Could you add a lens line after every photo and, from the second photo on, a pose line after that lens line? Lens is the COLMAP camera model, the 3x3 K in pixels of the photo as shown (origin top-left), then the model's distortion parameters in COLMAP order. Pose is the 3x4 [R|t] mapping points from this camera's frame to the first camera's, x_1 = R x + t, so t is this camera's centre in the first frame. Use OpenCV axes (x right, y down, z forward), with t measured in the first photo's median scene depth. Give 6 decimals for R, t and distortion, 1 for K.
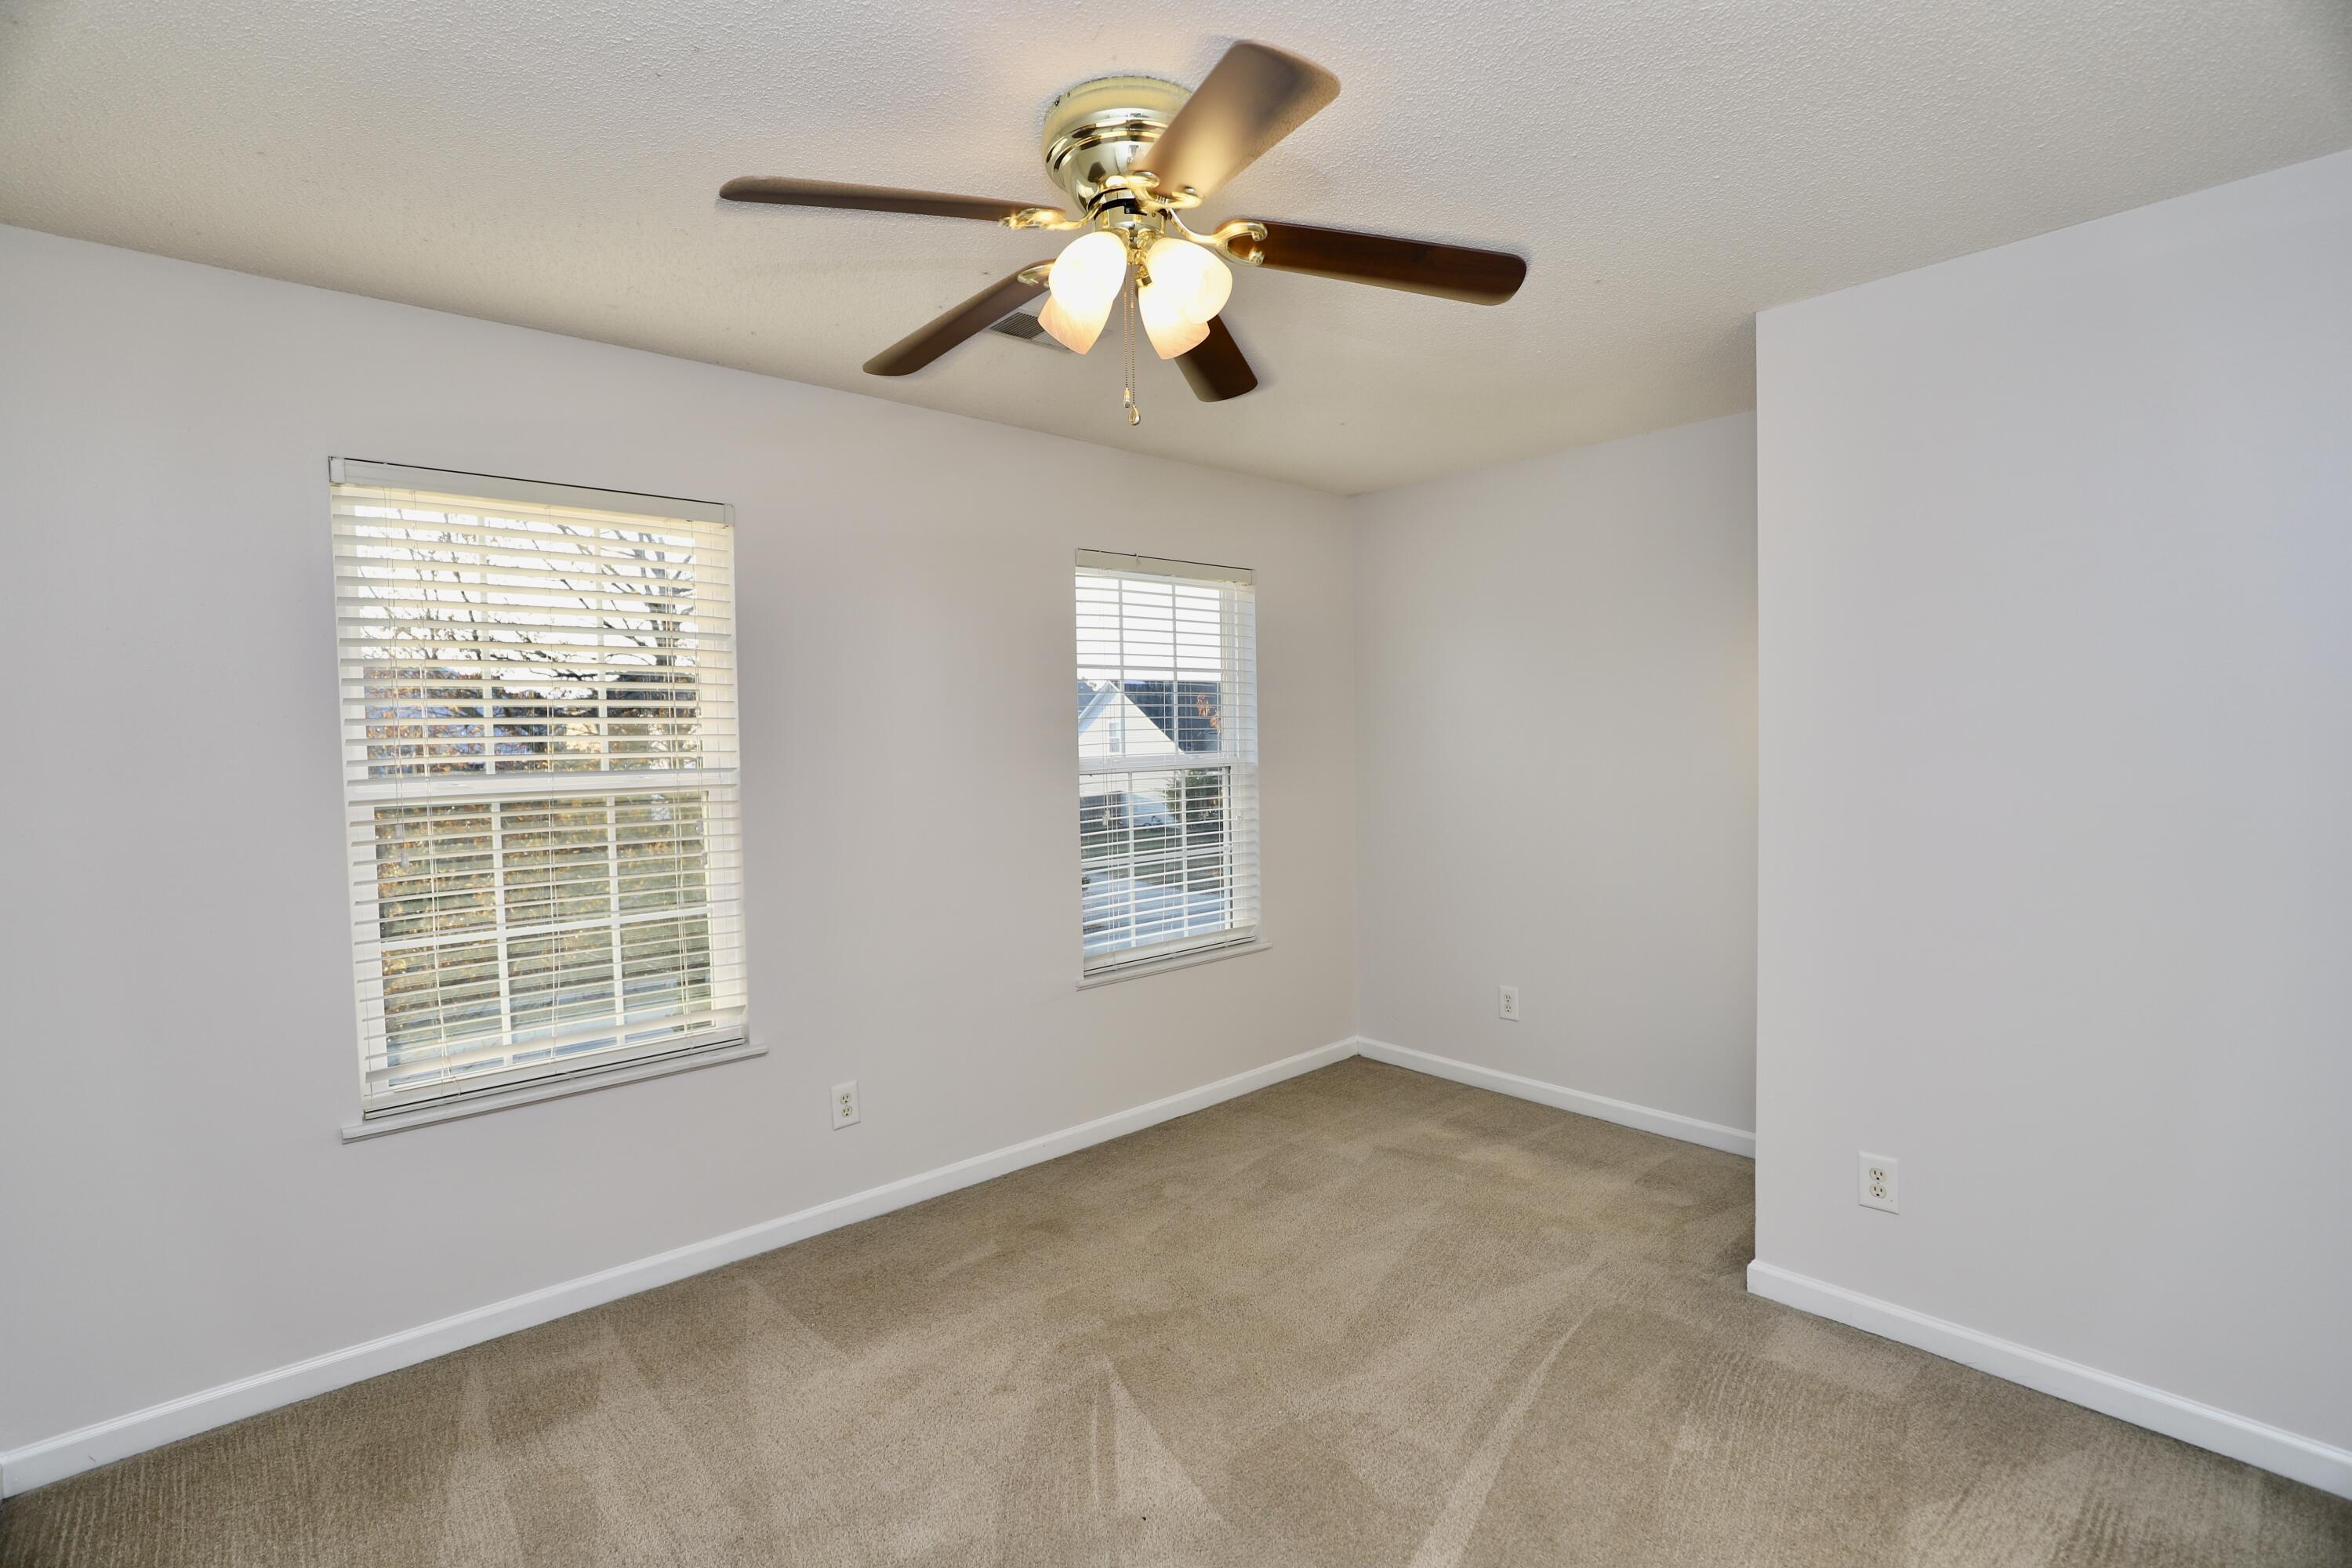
lens RADIAL K [[1076.4, 0, 1172.9], [0, 1076.4, 776.6], [0, 0, 1]] dist [-0.042482, 0.009903]
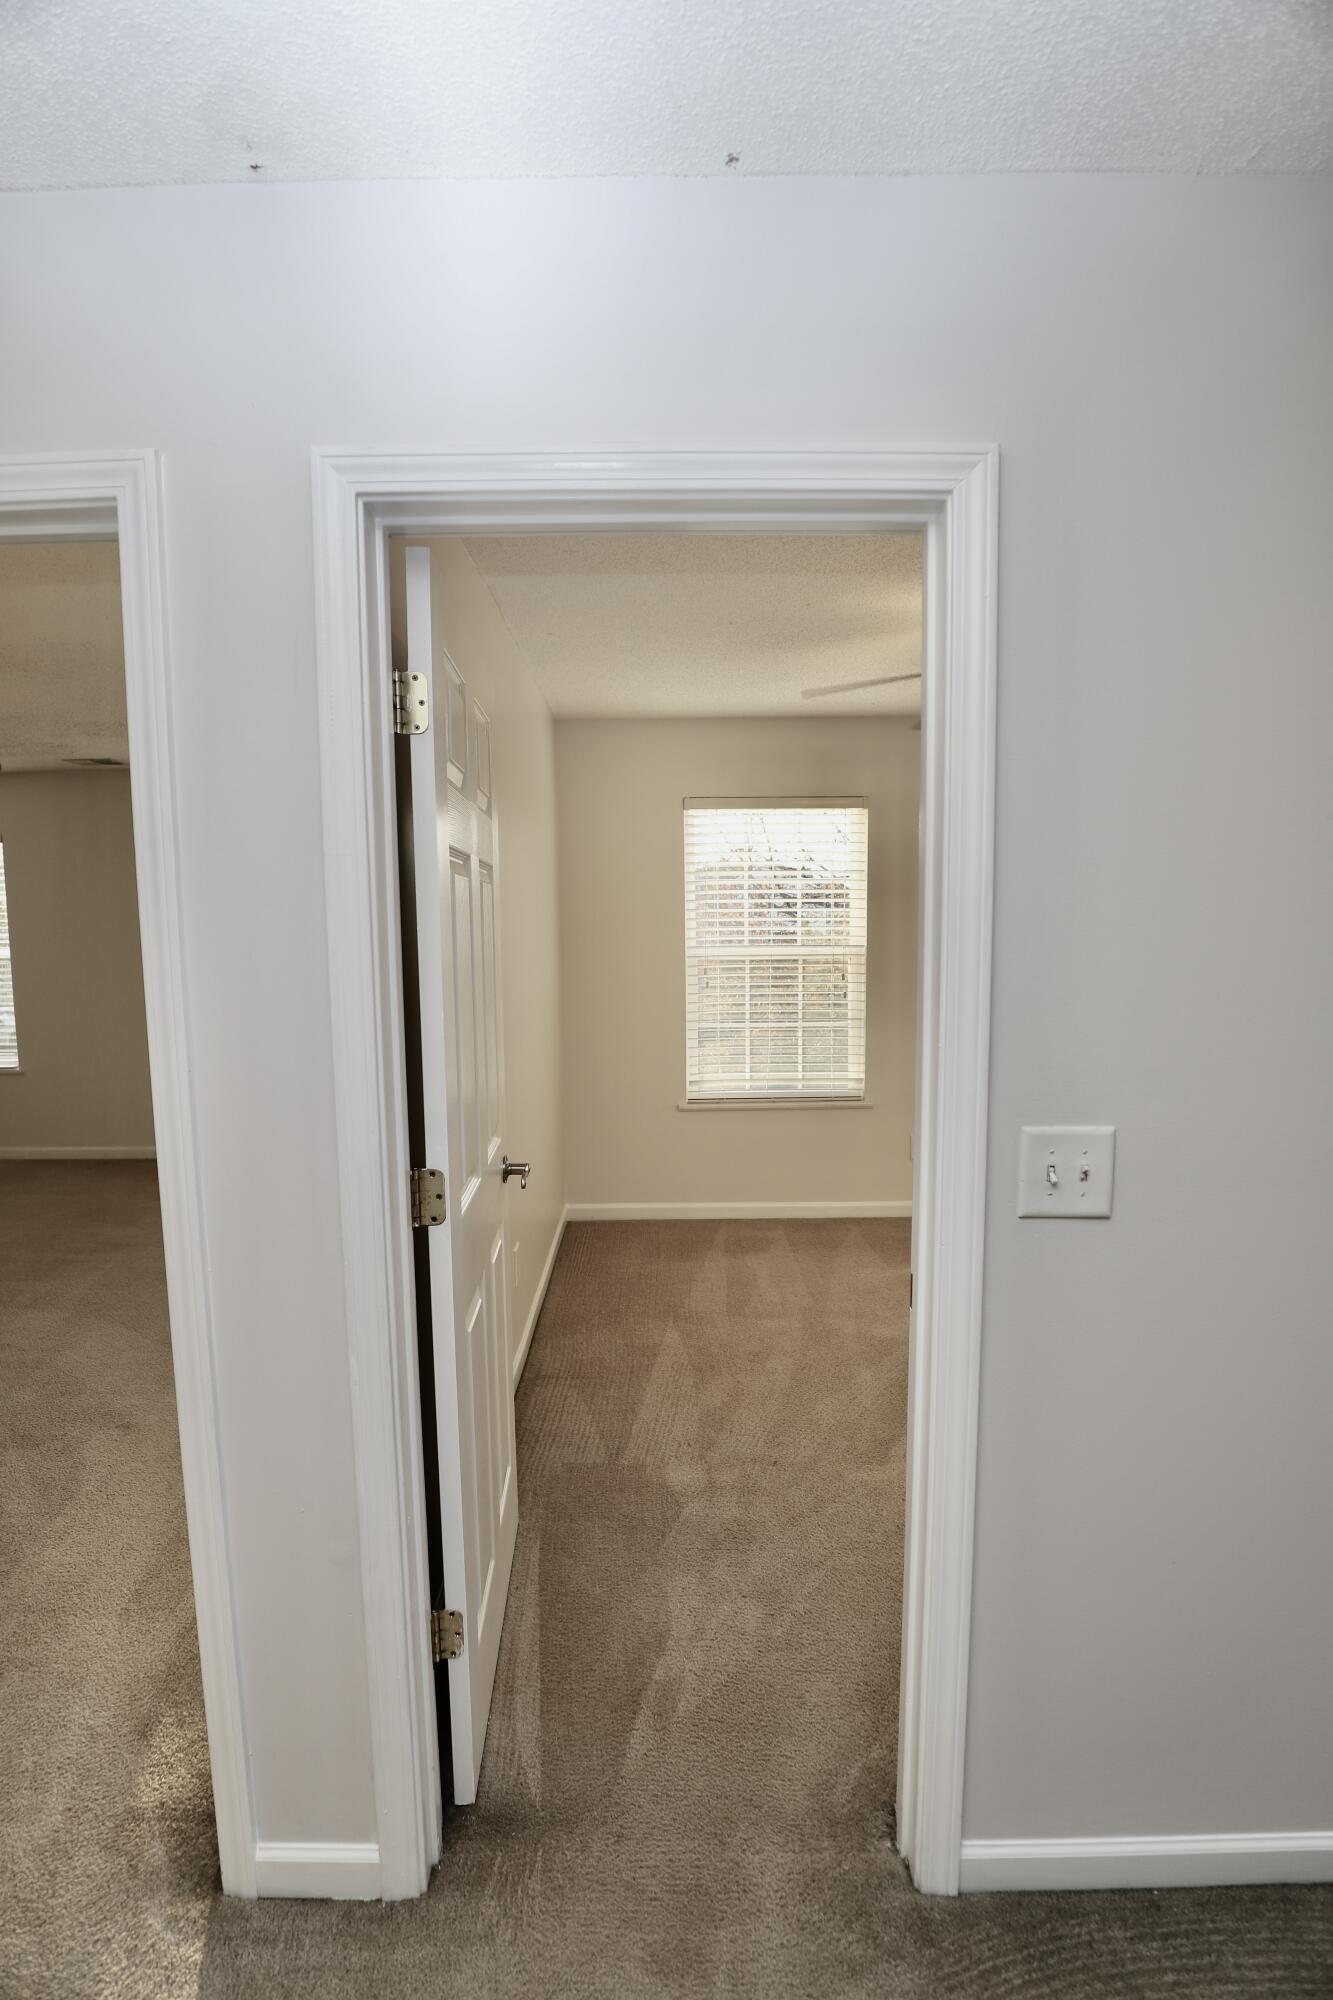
lens RADIAL K [[895.0, 0, 666.5], [0, 895.0, 1000.0], [0, 0, 1]] dist [-0.032935, 0.000417]
pose [[0.750182, 0.069885, -0.657528, 0.376155], [-0.030541, 0.997000, 0.071121, -0.015225], [0.660525, -0.033273, 0.750066, -0.387946]]
